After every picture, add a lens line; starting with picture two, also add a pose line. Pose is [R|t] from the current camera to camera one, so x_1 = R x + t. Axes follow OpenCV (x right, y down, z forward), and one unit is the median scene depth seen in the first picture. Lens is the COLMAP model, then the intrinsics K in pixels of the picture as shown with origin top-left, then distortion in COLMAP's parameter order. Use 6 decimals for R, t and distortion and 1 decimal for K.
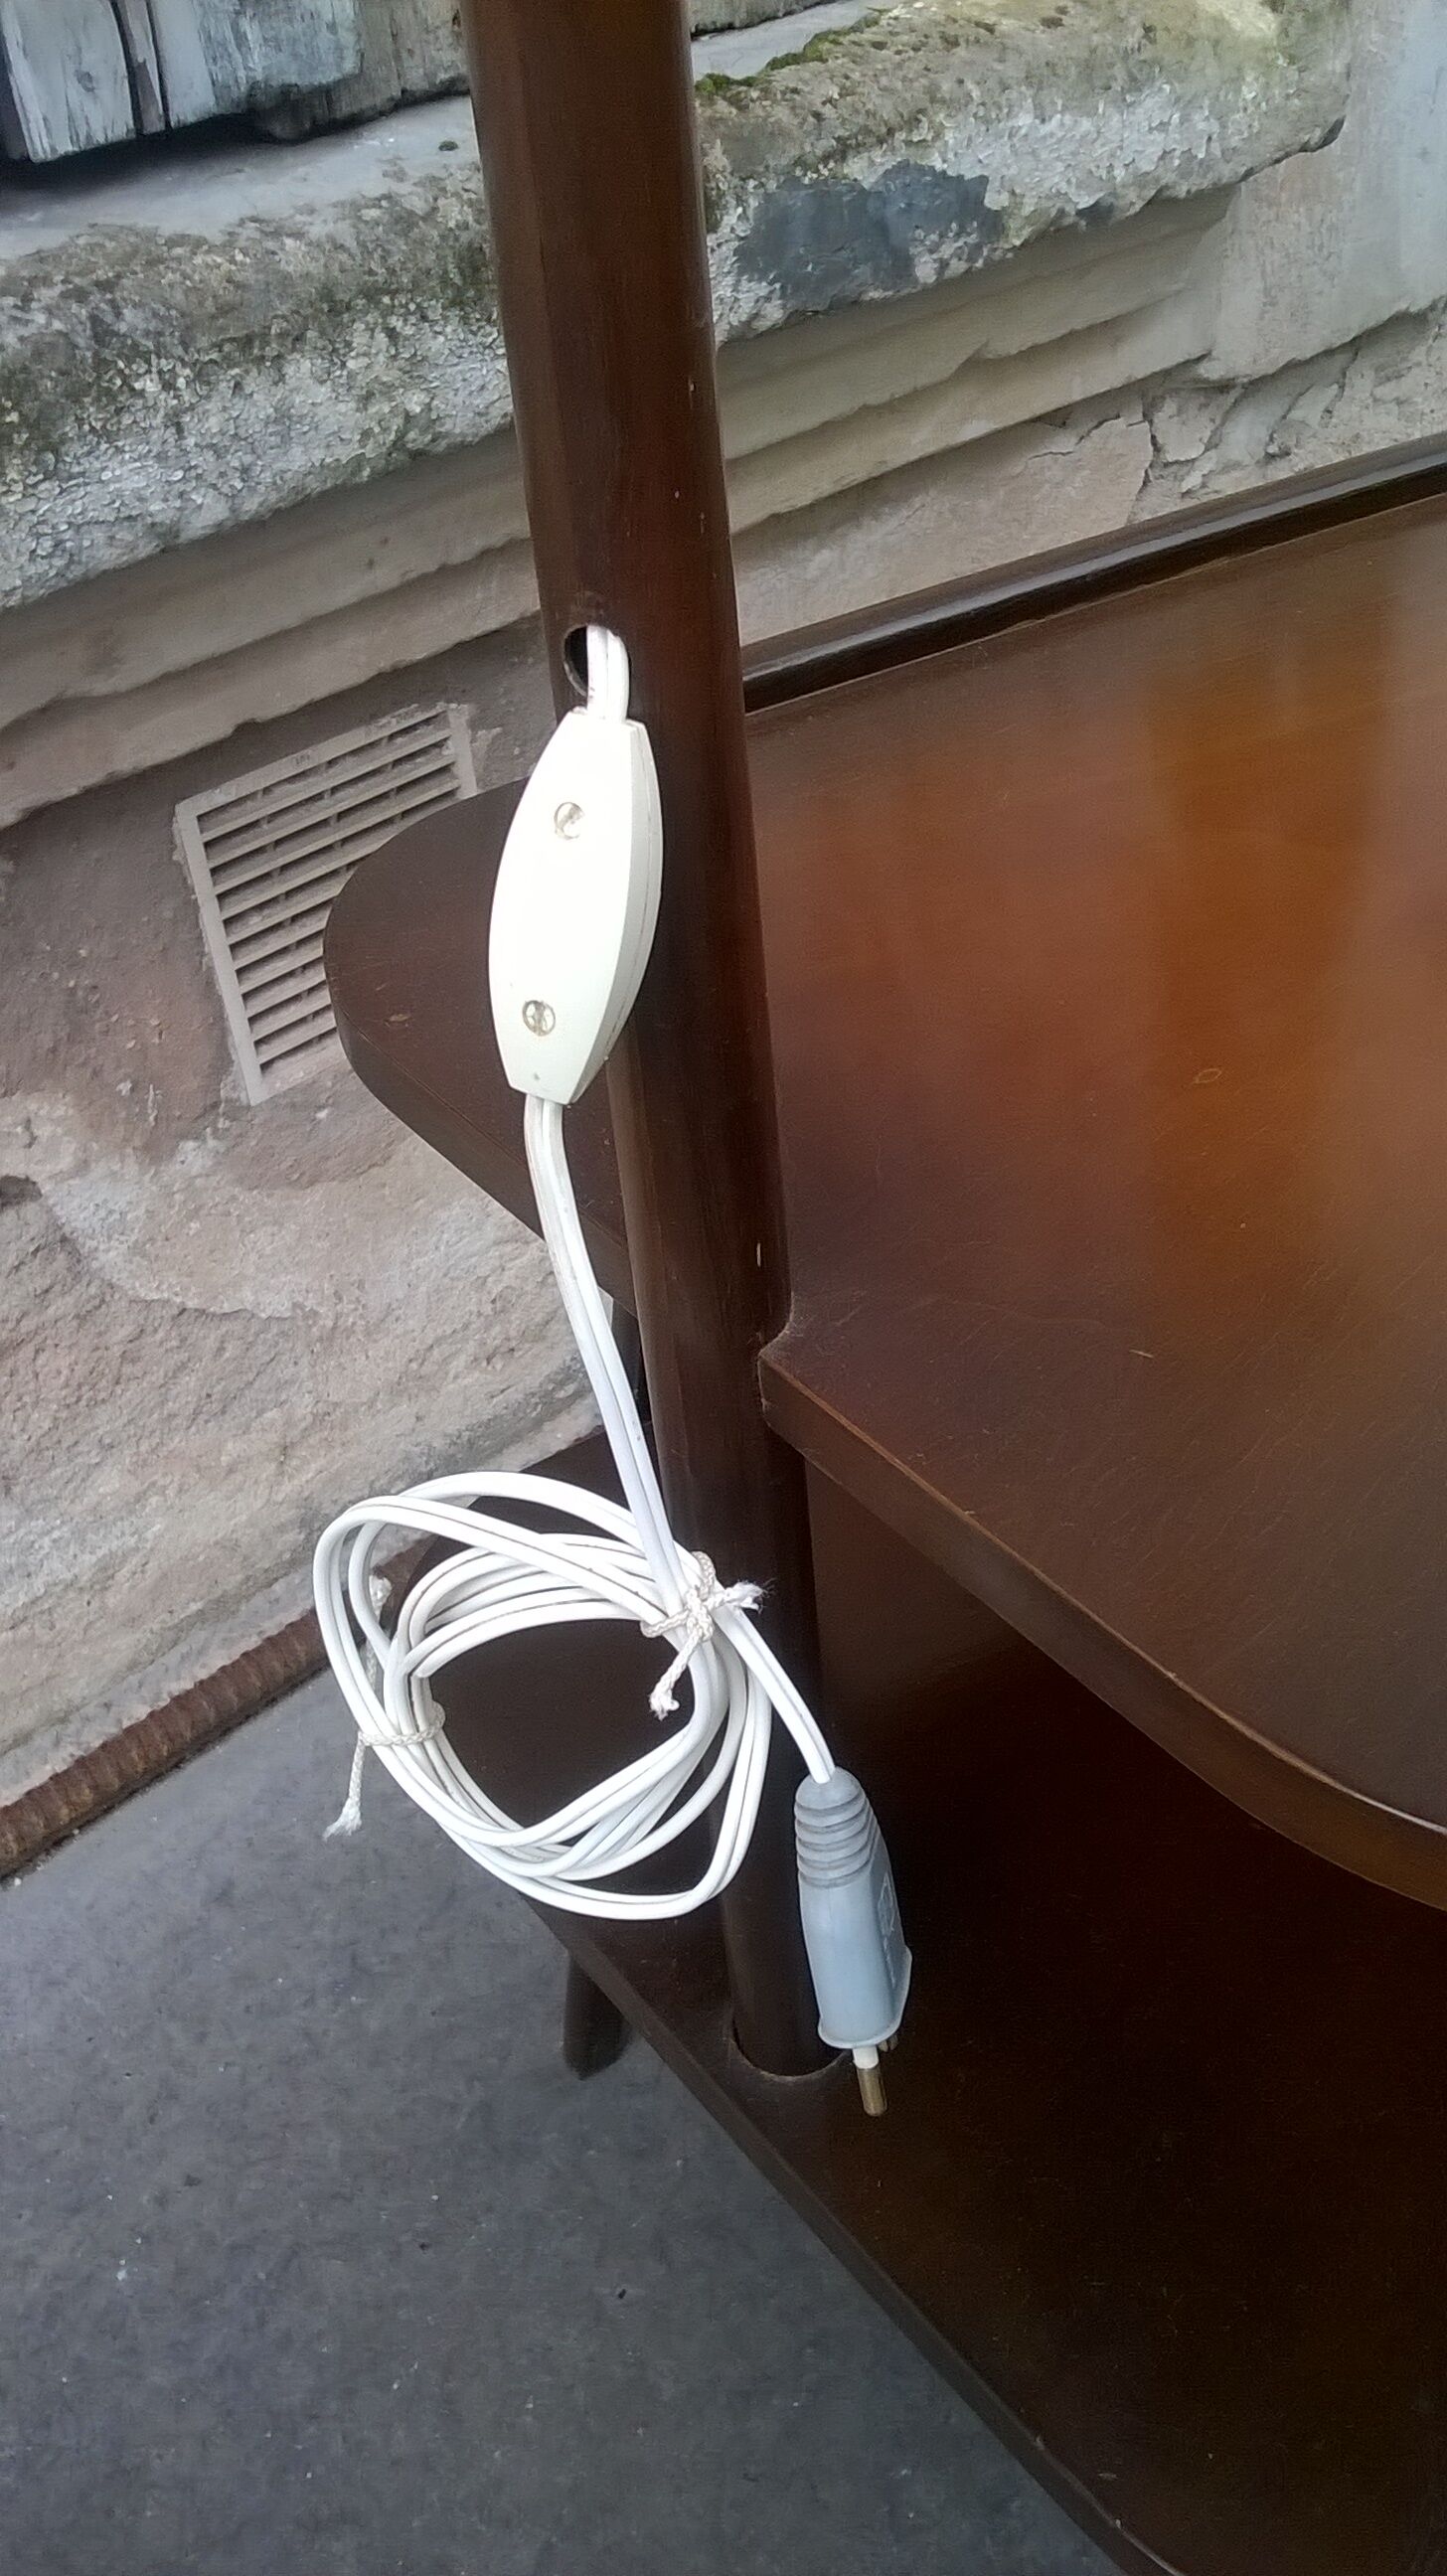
lens RADIAL K [[2266.6, 0, 753.5], [0, 2266.6, 1303.5], [0, 0, 1]] dist [0.004467, -0.122210]
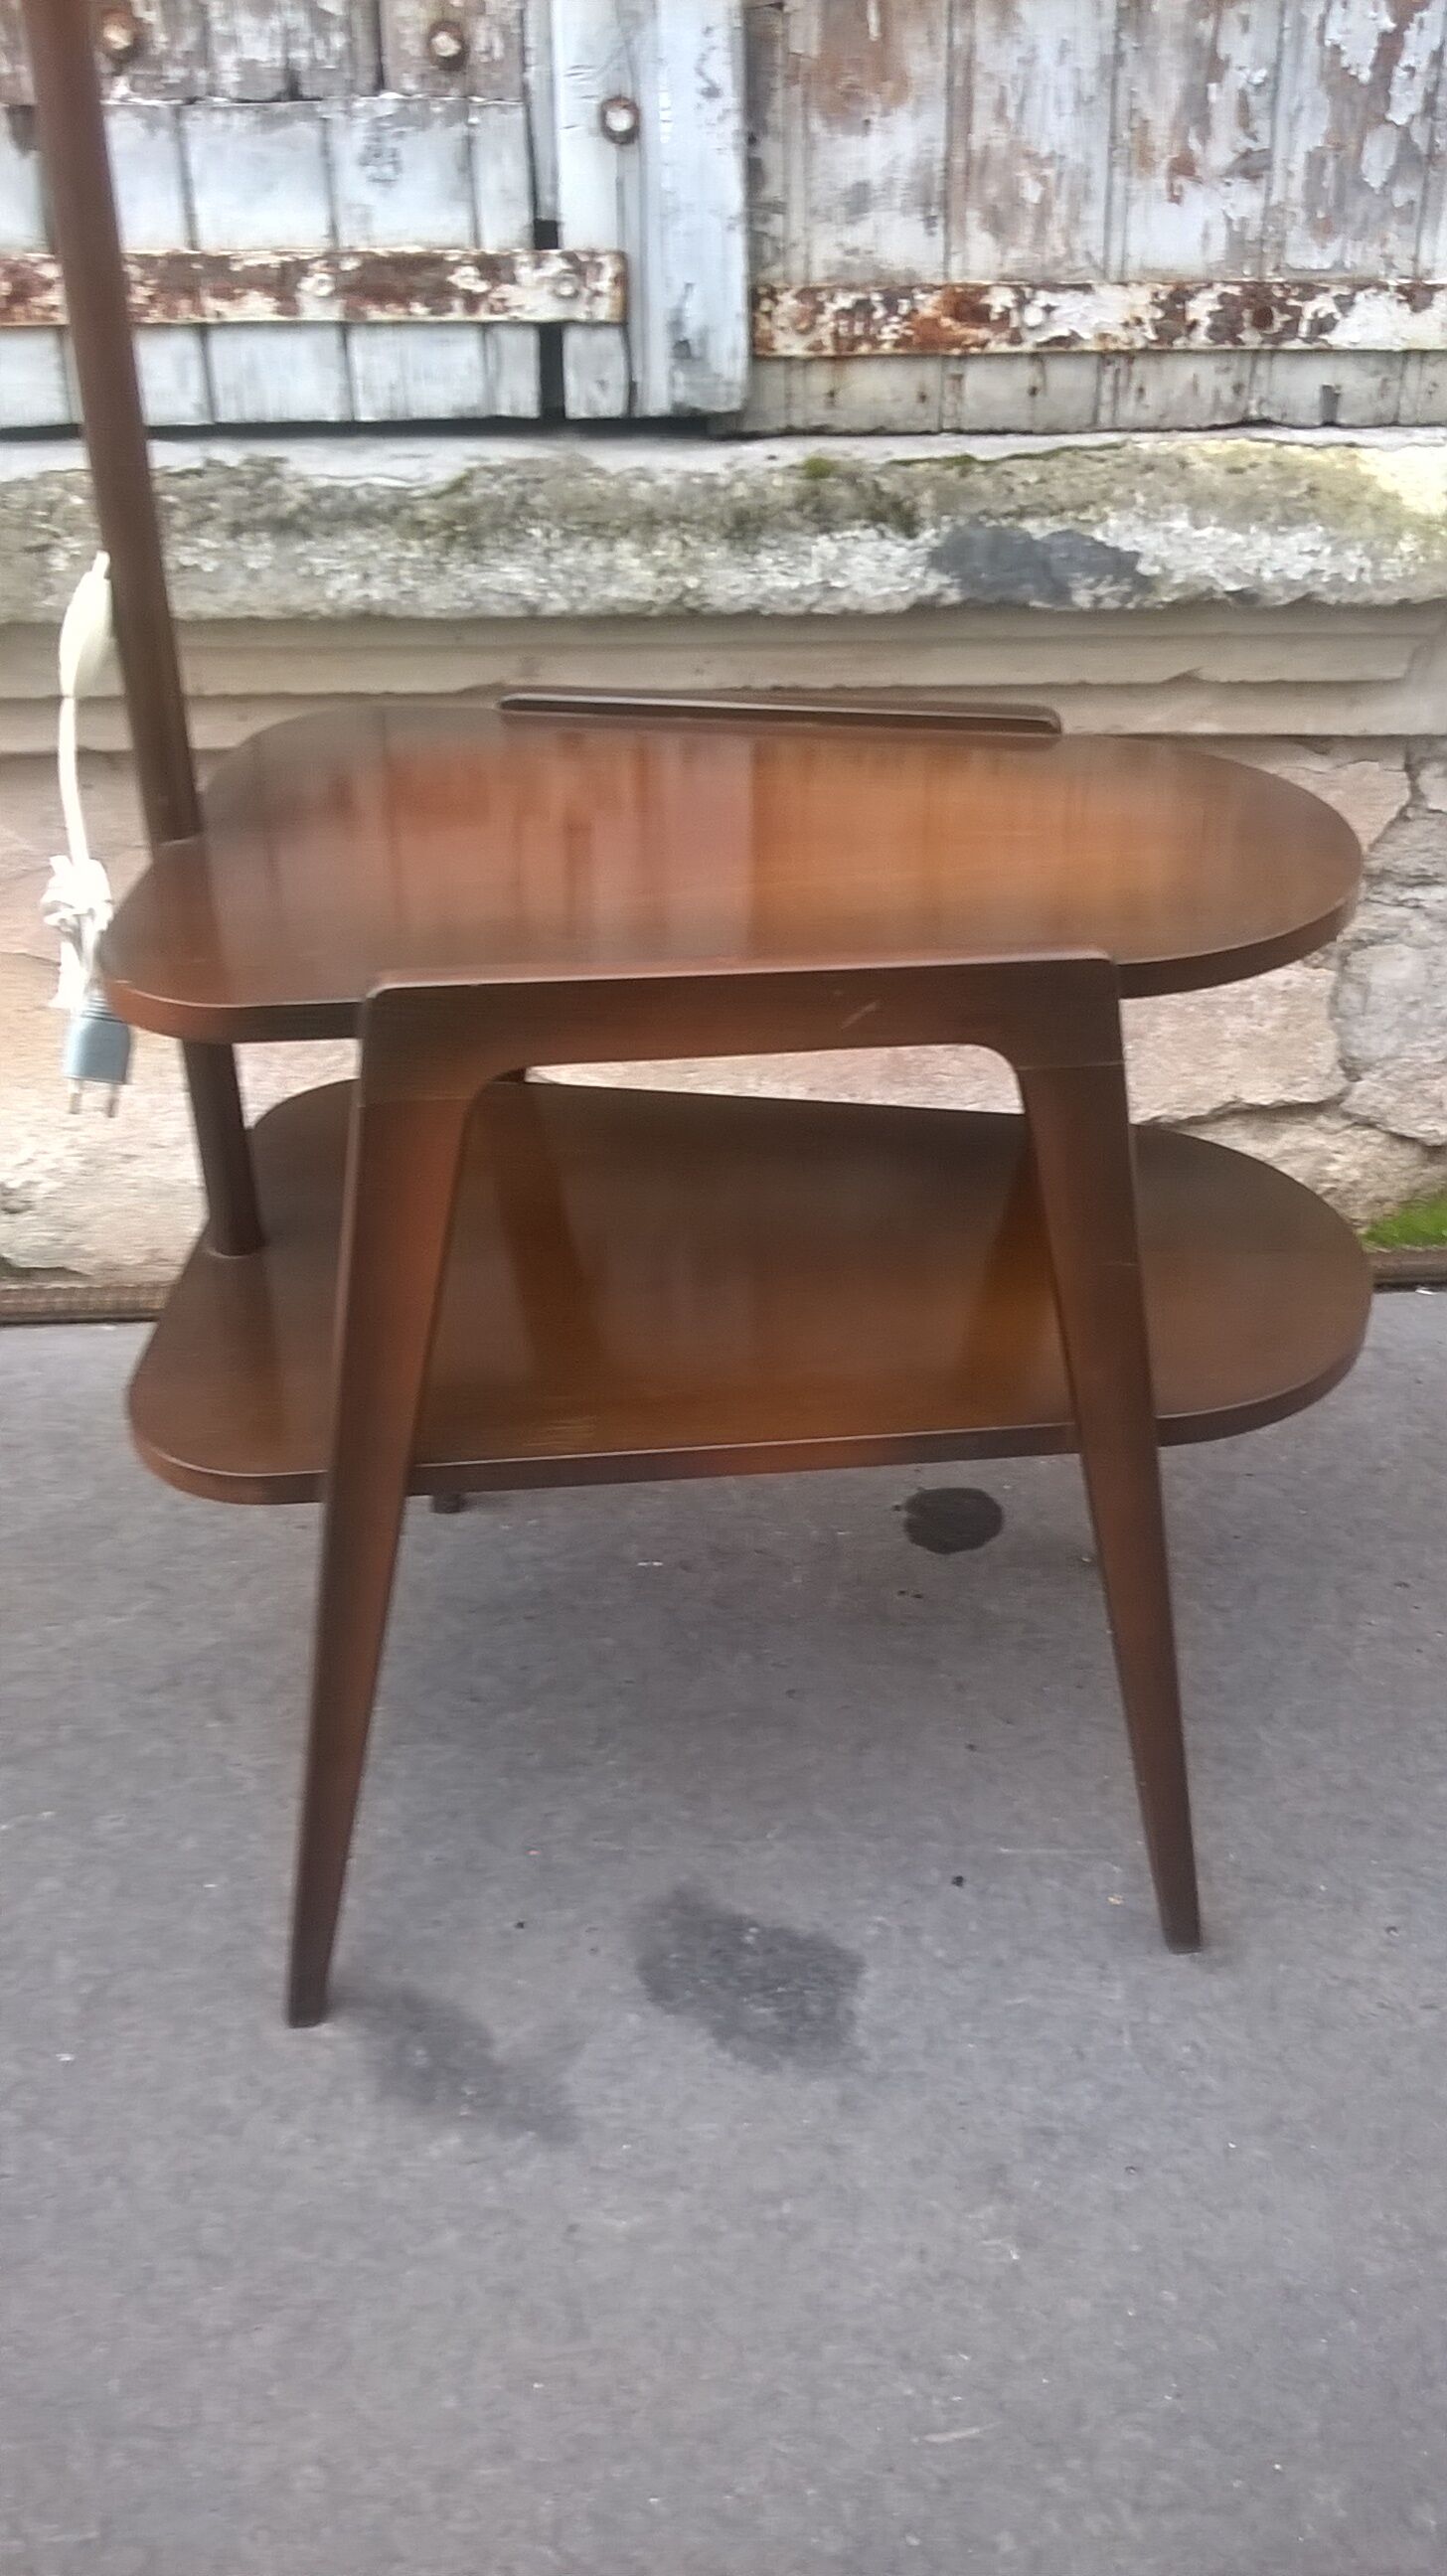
lens RADIAL K [[2237.3, 0, 751.9], [0, 2237.3, 1330.7], [0, 0, 1]] dist [0.043474, -0.181971]
pose [[0.766119, 0.394092, -0.507694, 0.930250], [-0.444320, 0.895529, 0.024657, 0.073656], [0.464372, 0.206688, 0.861185, -0.381051]]
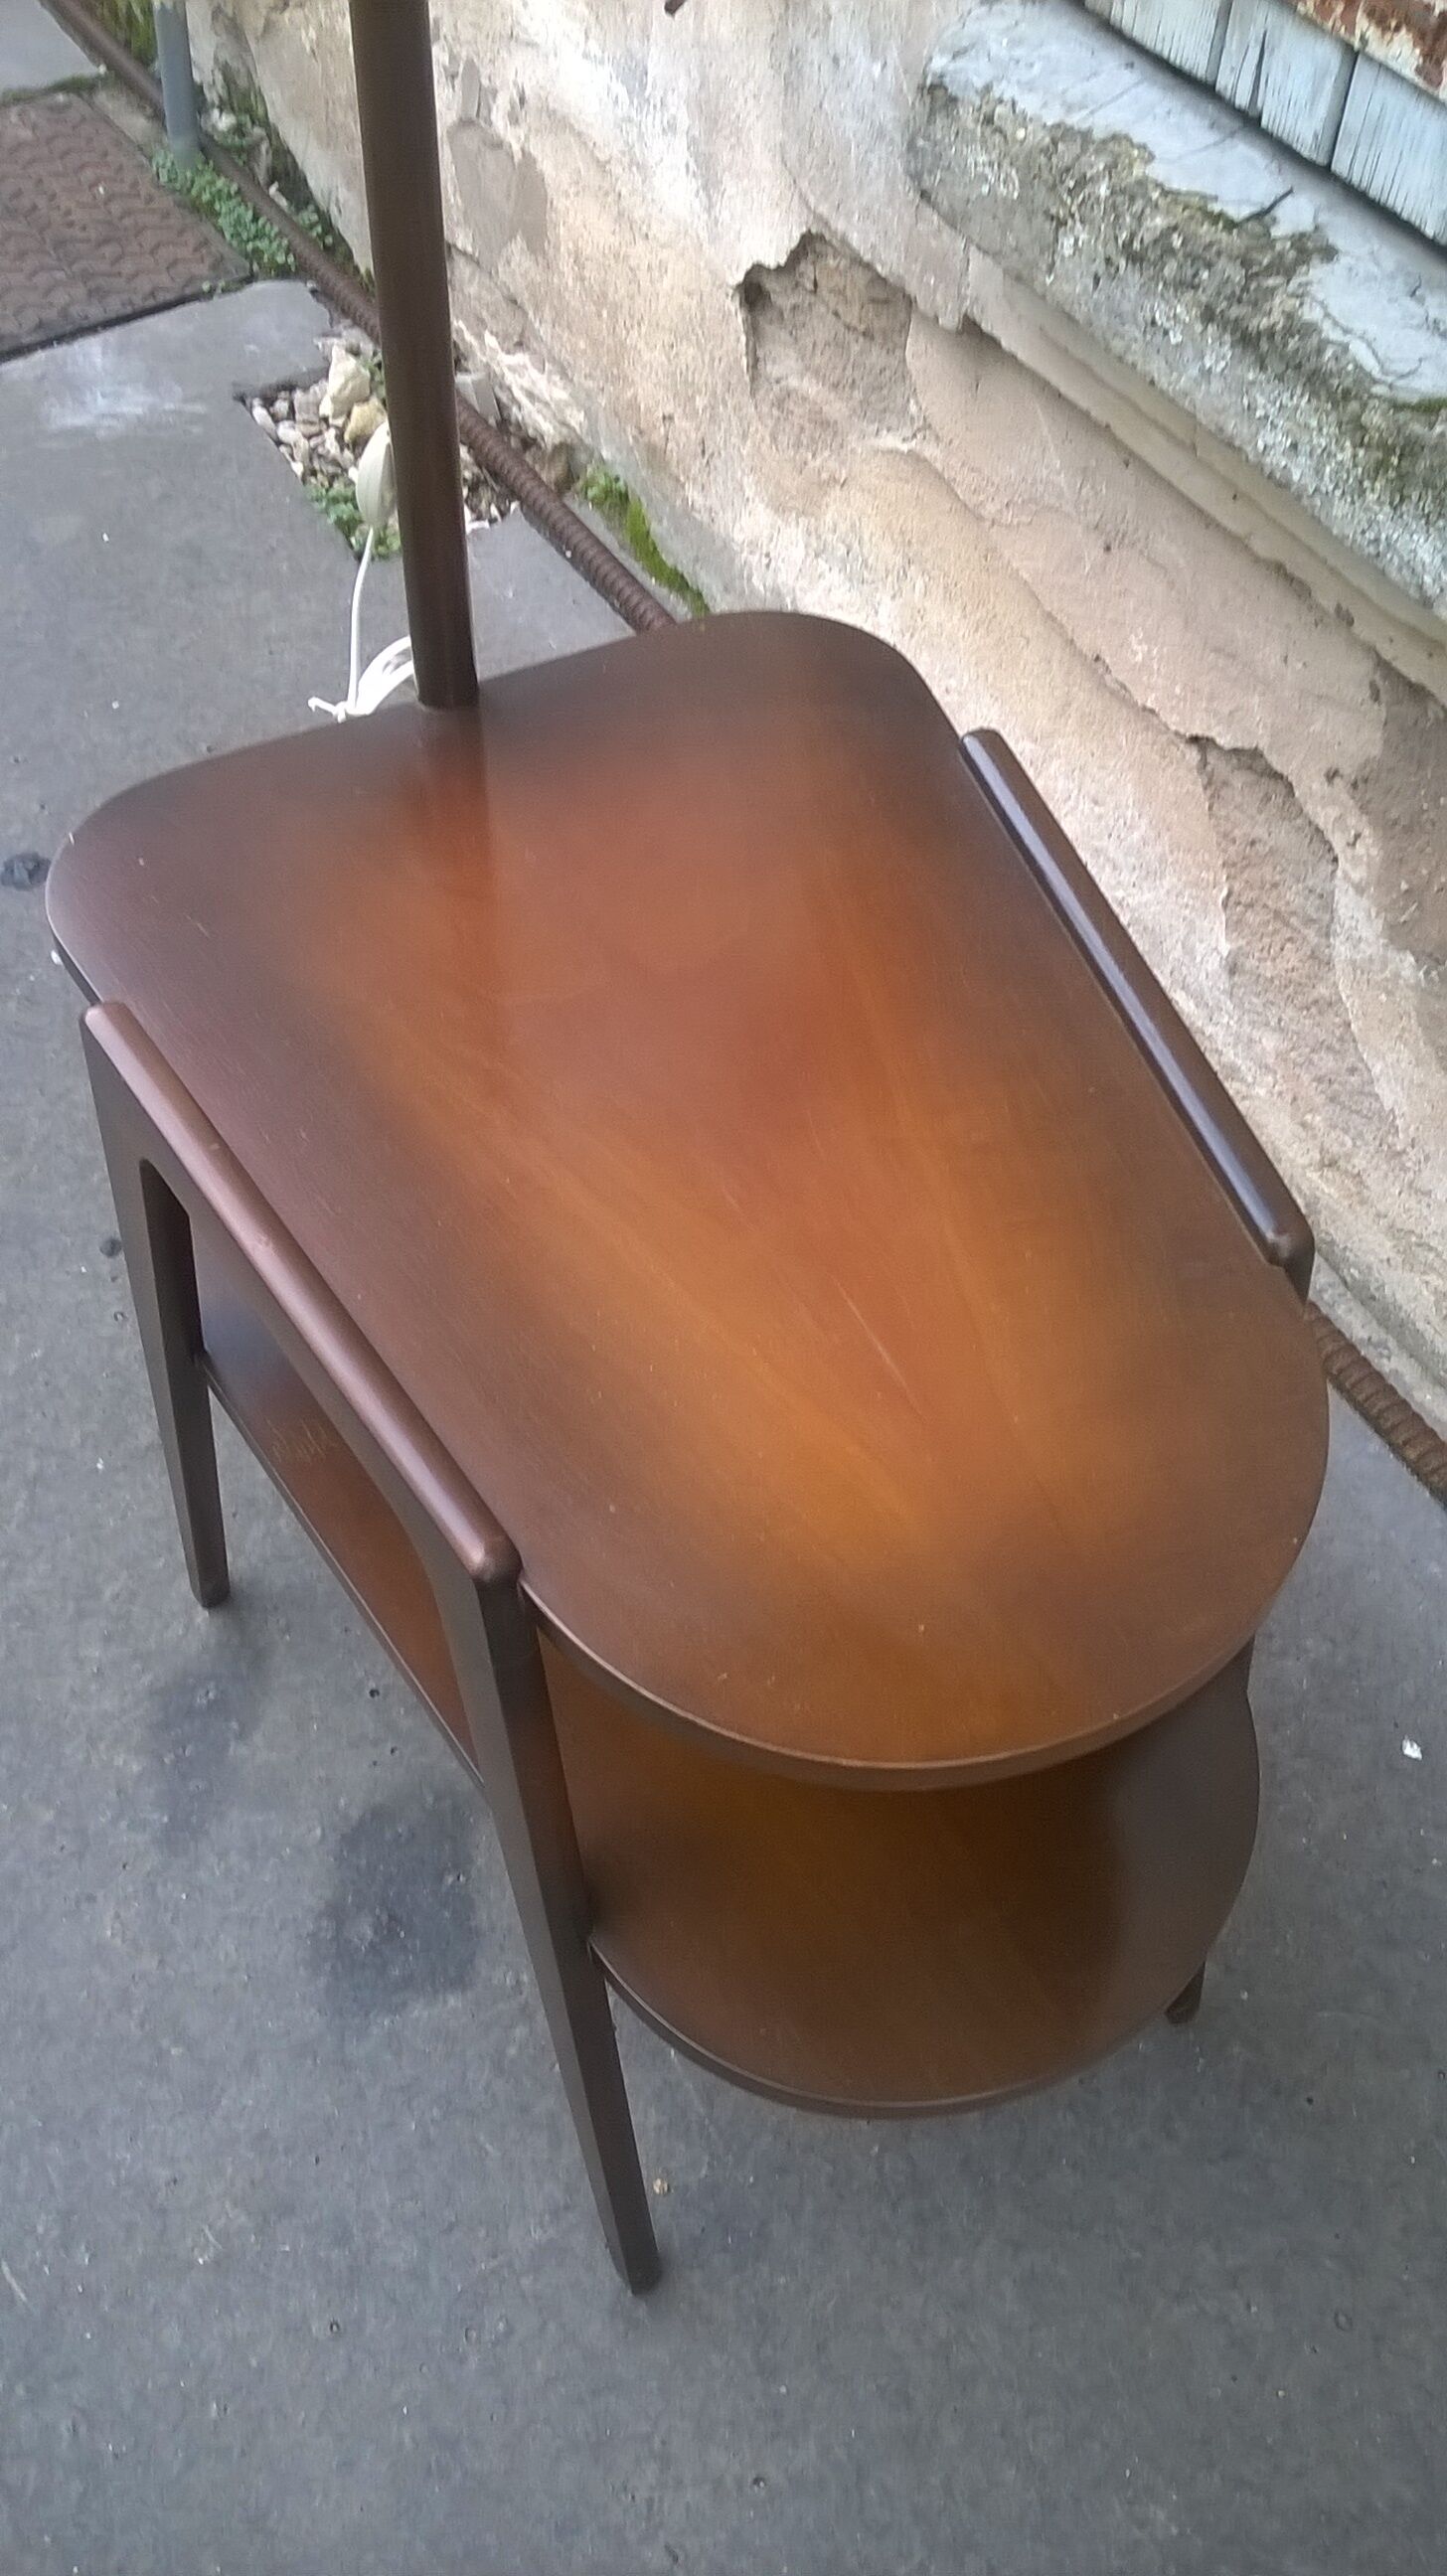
lens RADIAL K [[2248.4, 0, 720.5], [0, 2248.4, 1315.4], [0, 0, 1]] dist [0.018122, -0.127385]
pose [[-0.192134, 0.825118, -0.531285, 0.806247], [-0.637200, 0.306842, 0.706982, -0.770407], [0.746365, 0.474370, 0.466811, 0.170568]]
